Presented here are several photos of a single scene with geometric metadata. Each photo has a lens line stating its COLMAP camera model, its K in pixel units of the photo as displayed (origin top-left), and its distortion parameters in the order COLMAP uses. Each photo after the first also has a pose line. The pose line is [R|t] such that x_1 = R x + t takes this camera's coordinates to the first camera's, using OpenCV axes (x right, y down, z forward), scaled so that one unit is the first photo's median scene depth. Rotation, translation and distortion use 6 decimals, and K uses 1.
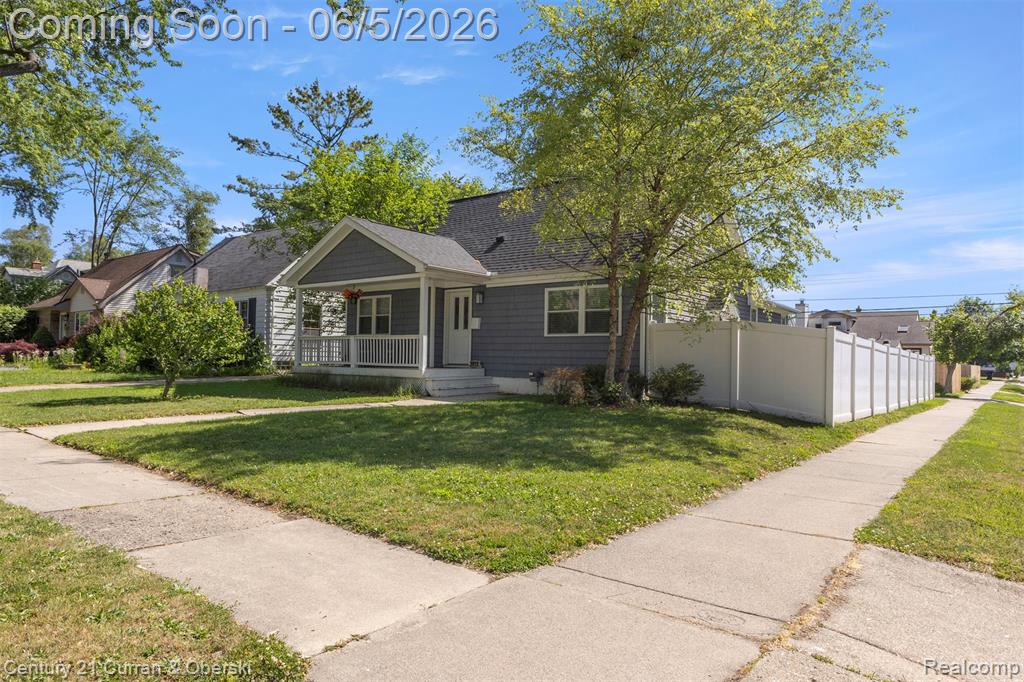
lens RADIAL K [[621.0, 0, 511.2], [0, 621.0, 350.6], [0, 0, 1]] dist [0.002057, 0.001281]
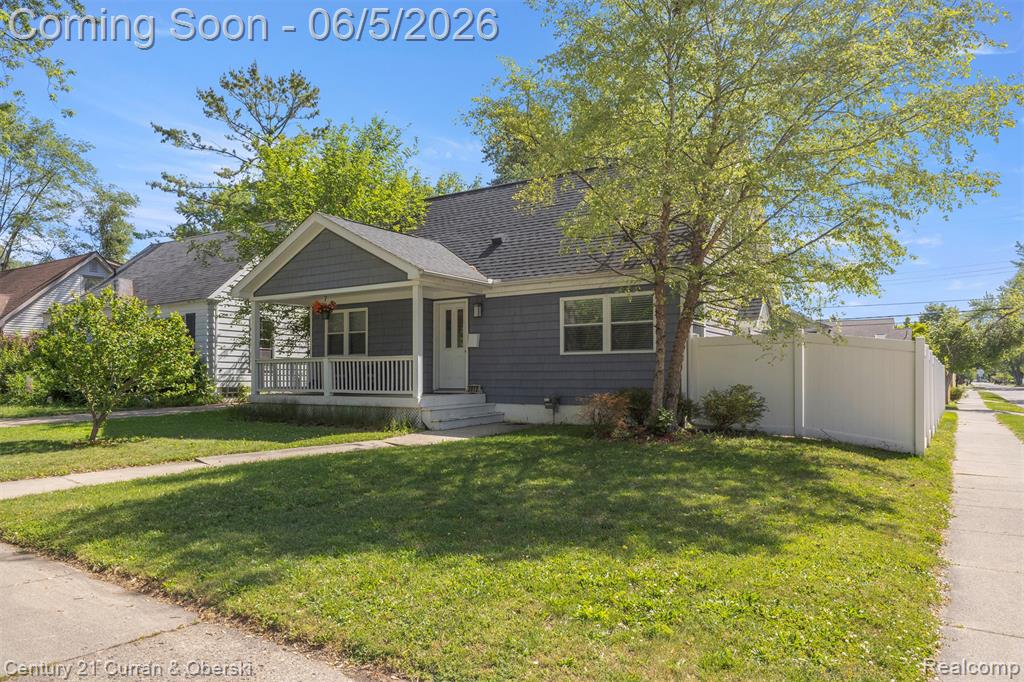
lens RADIAL K [[654.8, 0, 506.5], [0, 654.8, 371.5], [0, 0, 1]] dist [0.017441, -0.005089]
pose [[0.997158, -0.018364, 0.073067, -0.080040], [0.017792, 0.999806, 0.008475, -0.008247], [-0.073209, -0.007151, 0.997291, 0.111320]]
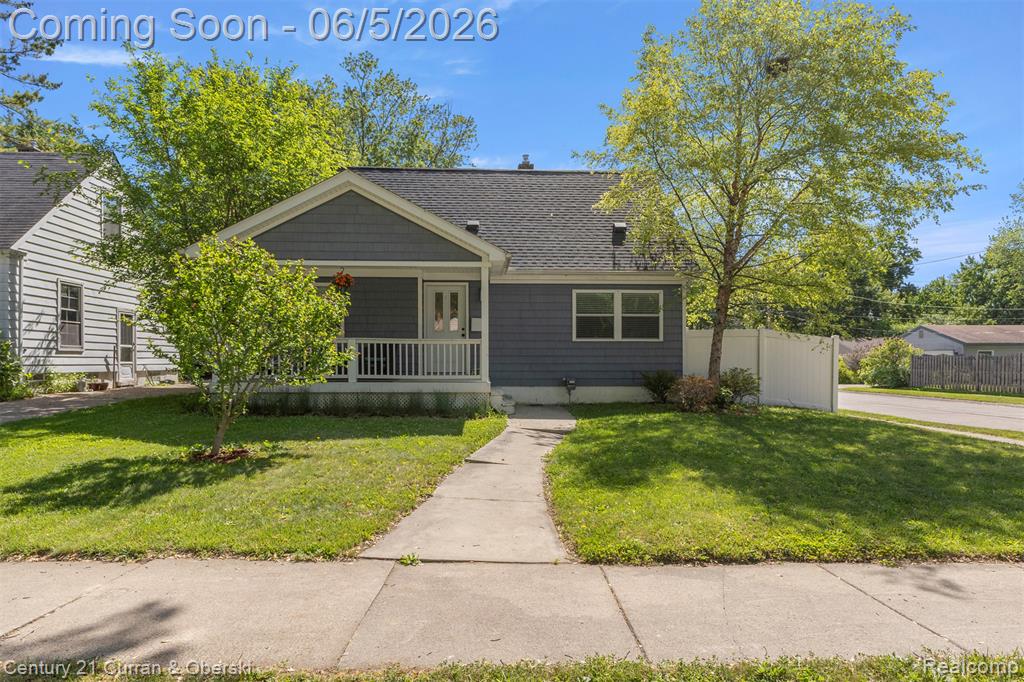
lens RADIAL K [[600.1, 0, 512.8], [0, 600.1, 349.3], [0, 0, 1]] dist [0.002628, -0.000043]
pose [[0.770149, -0.005209, 0.637843, -0.556847], [0.002112, 0.999982, 0.005616, -0.014576], [-0.637861, -0.002978, 0.770146, 0.343984]]
